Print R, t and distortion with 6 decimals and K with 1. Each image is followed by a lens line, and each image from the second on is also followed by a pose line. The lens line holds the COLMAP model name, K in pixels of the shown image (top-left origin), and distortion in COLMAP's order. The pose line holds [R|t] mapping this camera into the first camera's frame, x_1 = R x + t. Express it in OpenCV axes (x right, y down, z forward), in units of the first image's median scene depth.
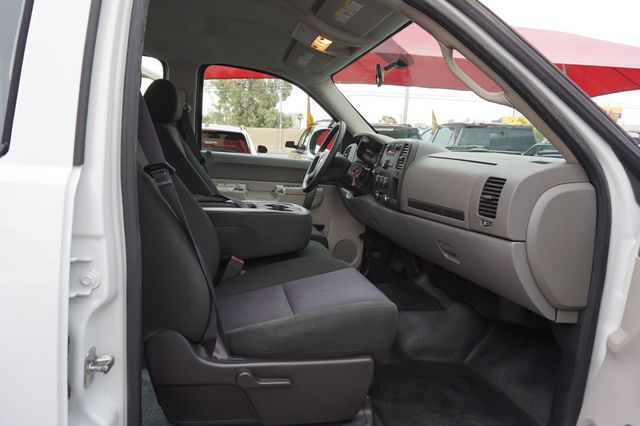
lens RADIAL K [[432.7, 0, 320.0], [0, 432.7, 213.0], [0, 0, 1]] dist [-0.026459, 0.003480]
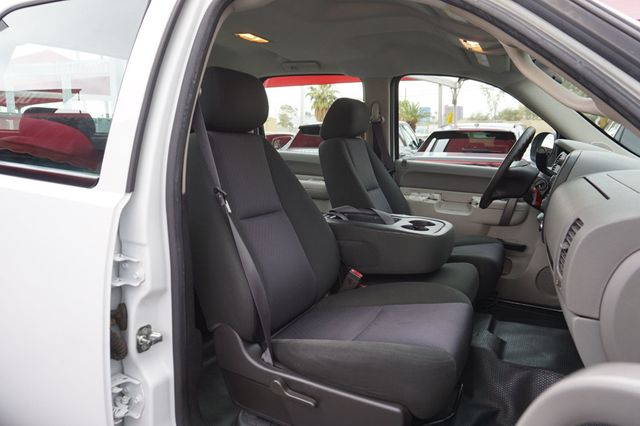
lens RADIAL K [[432.7, 0, 320.0], [0, 432.7, 213.0], [0, 0, 1]] dist [-0.026459, 0.003480]
pose [[0.779024, 0.073835, -0.622632, 0.540866], [-0.069220, 0.997100, 0.031635, -0.089799], [0.623162, 0.018454, 0.781875, 0.206158]]
